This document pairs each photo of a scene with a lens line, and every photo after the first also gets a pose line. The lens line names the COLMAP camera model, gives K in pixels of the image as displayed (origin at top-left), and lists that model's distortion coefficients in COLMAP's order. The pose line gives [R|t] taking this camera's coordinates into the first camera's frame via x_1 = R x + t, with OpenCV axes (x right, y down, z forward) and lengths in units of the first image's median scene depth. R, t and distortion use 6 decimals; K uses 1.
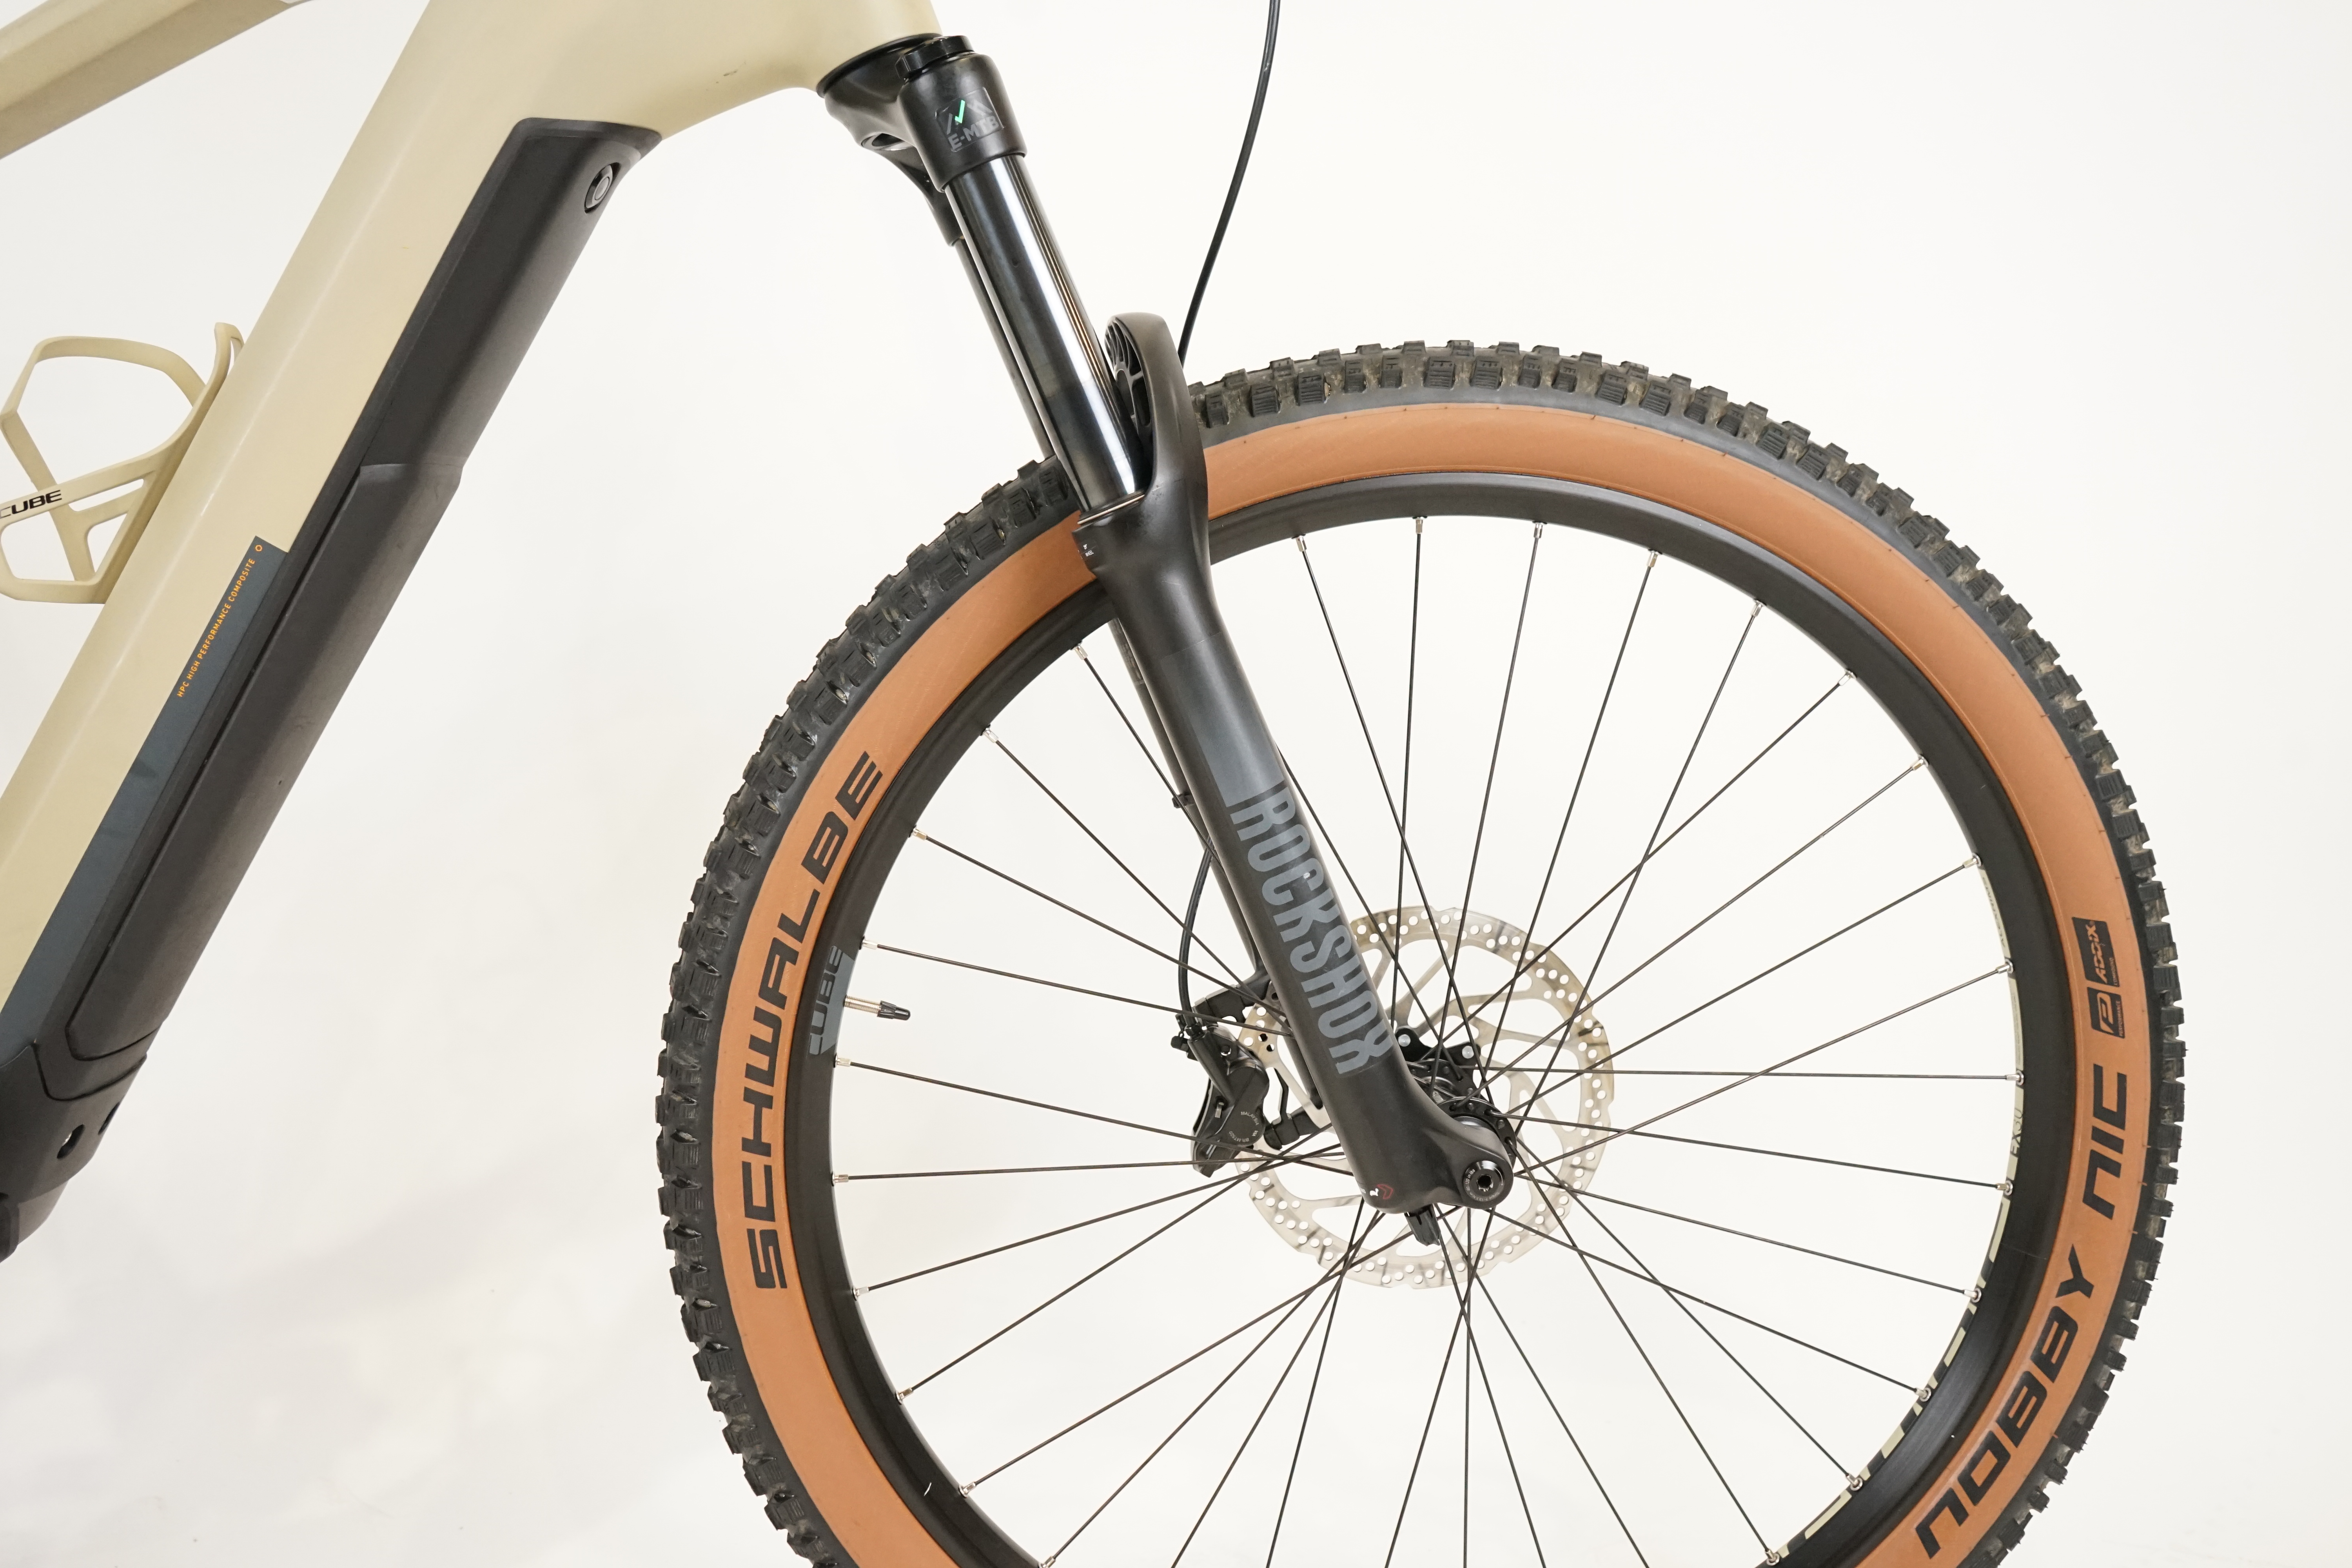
lens RADIAL K [[1848.7, 0, 1176.0], [0, 1848.7, 784.0], [0, 0, 1]] dist [0.027115, -0.000681]
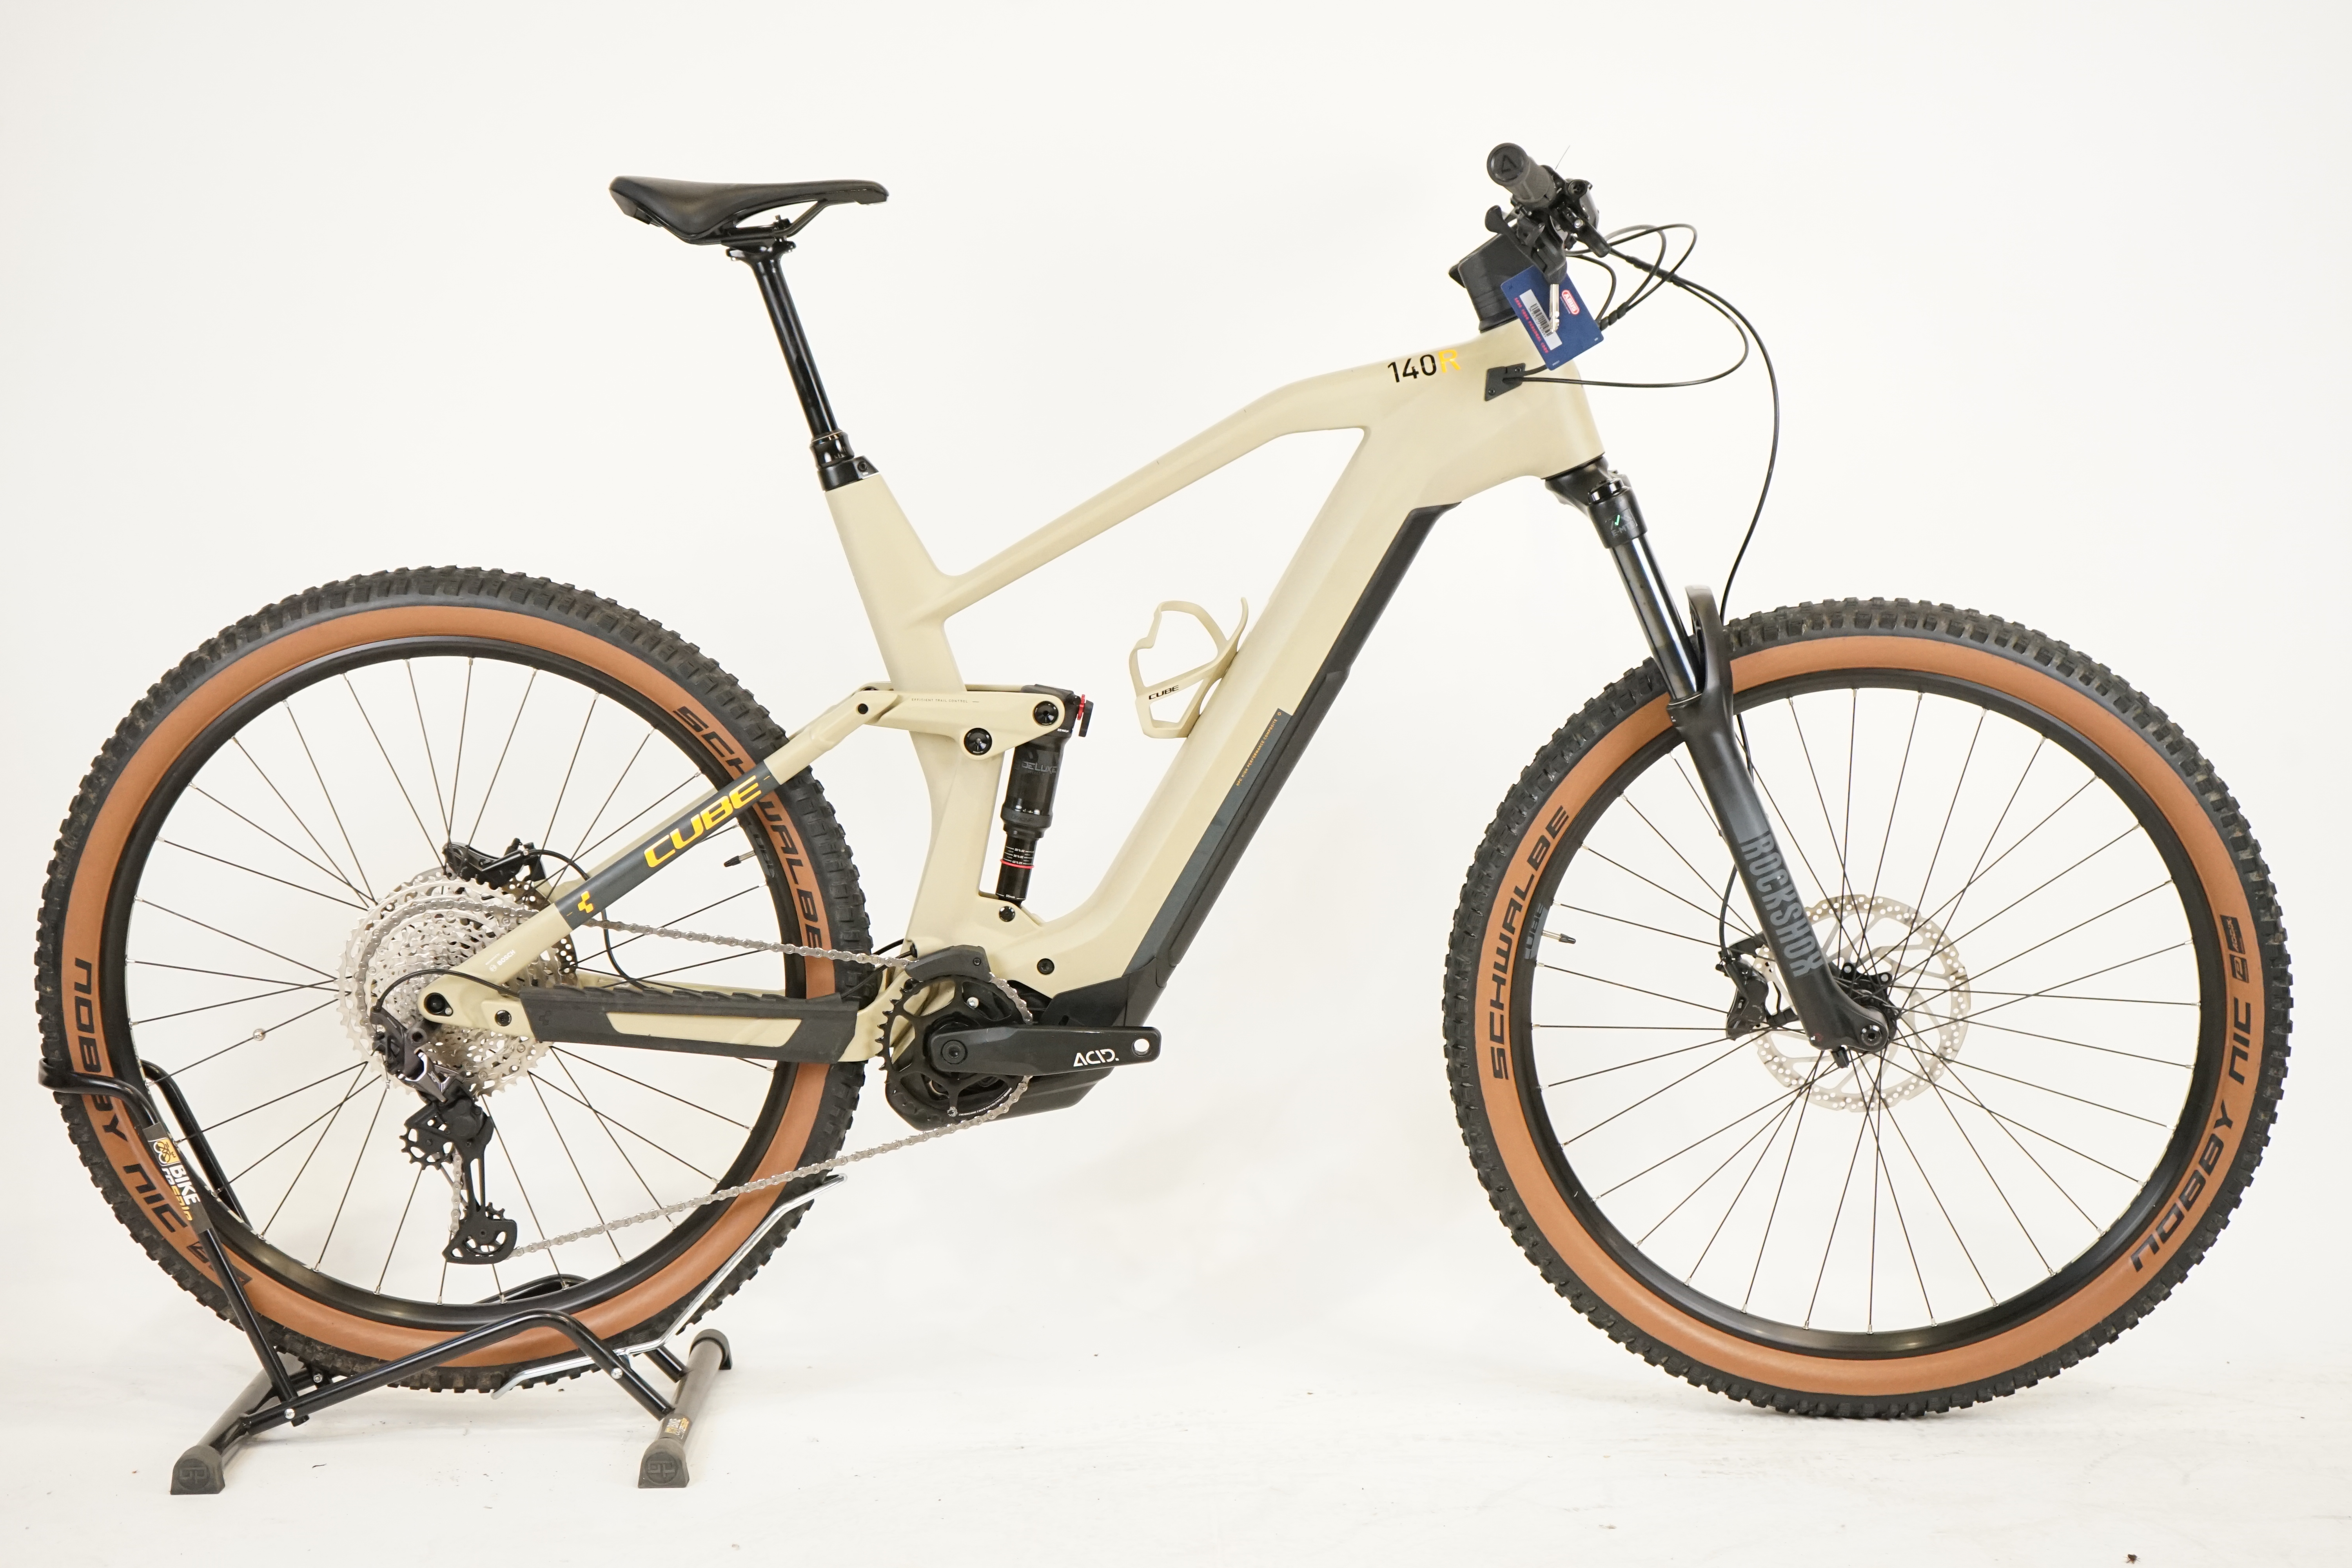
lens RADIAL K [[3533.7, 0, 1176.0], [0, 3533.7, 784.0], [0, 0, 1]] dist [-0.265458, 1.530346]
pose [[0.980586, 0.034499, -0.193030, 0.146736], [-0.026147, 0.998615, 0.045650, -0.192138], [0.194338, -0.039716, 0.980130, -2.636217]]
